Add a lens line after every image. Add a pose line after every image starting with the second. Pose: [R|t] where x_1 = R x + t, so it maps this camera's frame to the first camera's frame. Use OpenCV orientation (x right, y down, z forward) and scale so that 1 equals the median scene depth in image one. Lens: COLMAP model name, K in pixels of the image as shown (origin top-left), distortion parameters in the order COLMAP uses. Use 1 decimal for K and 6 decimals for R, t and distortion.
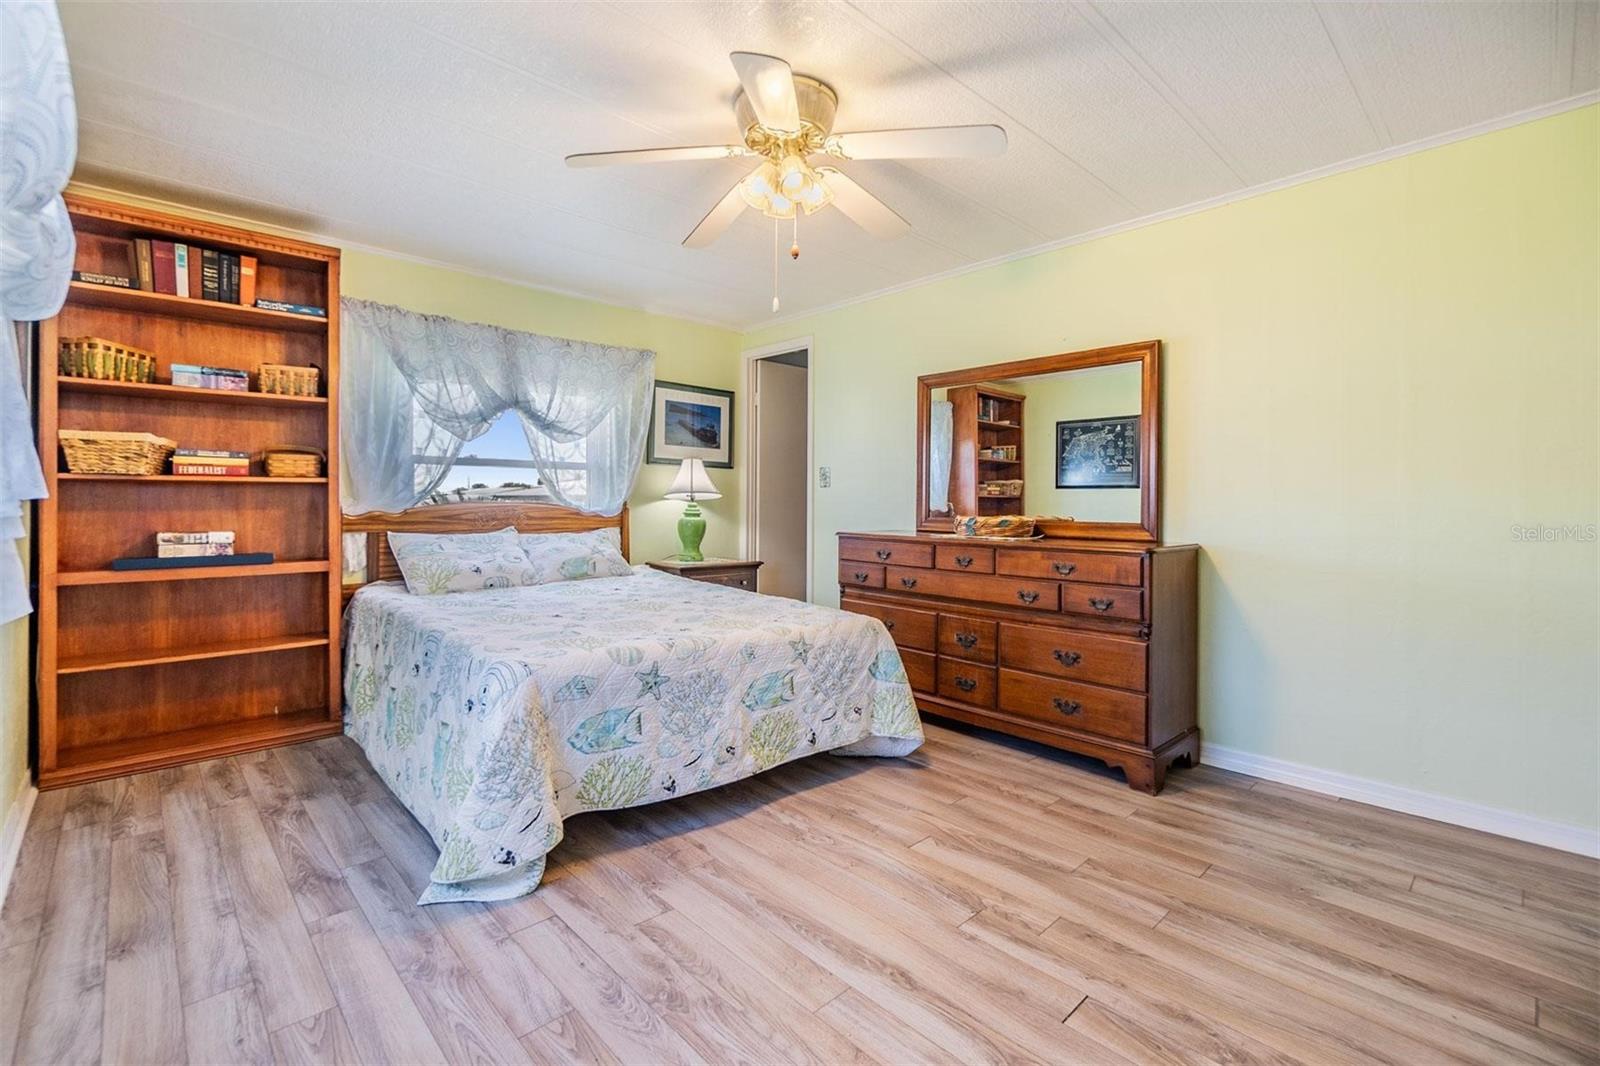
lens RADIAL K [[702.8, 0, 785.3], [0, 702.8, 504.3], [0, 0, 1]] dist [-0.003011, -0.000737]
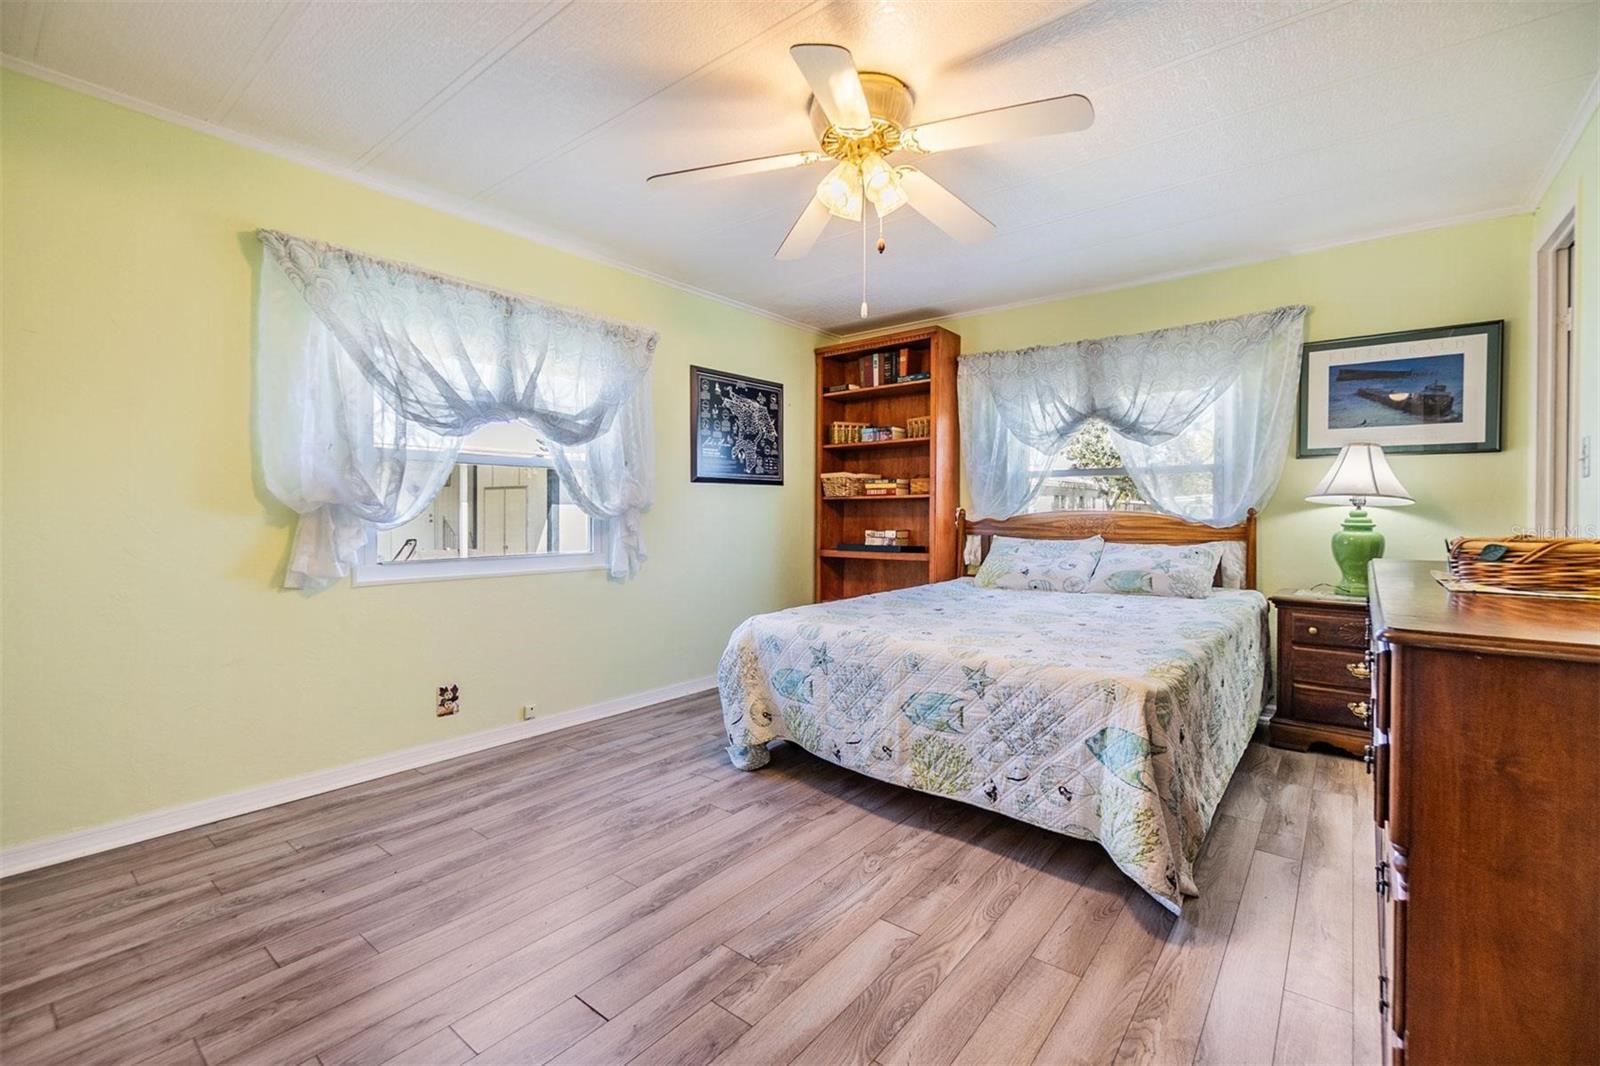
lens RADIAL K [[702.8, 0, 798.7], [0, 702.8, 522.6], [0, 0, 1]] dist [-0.003011, -0.000737]
pose [[0.143520, 0.009513, -0.989602, 0.803506], [-0.001709, 0.999955, 0.009364, 0.007629], [0.989646, 0.000347, 0.143530, 0.638885]]
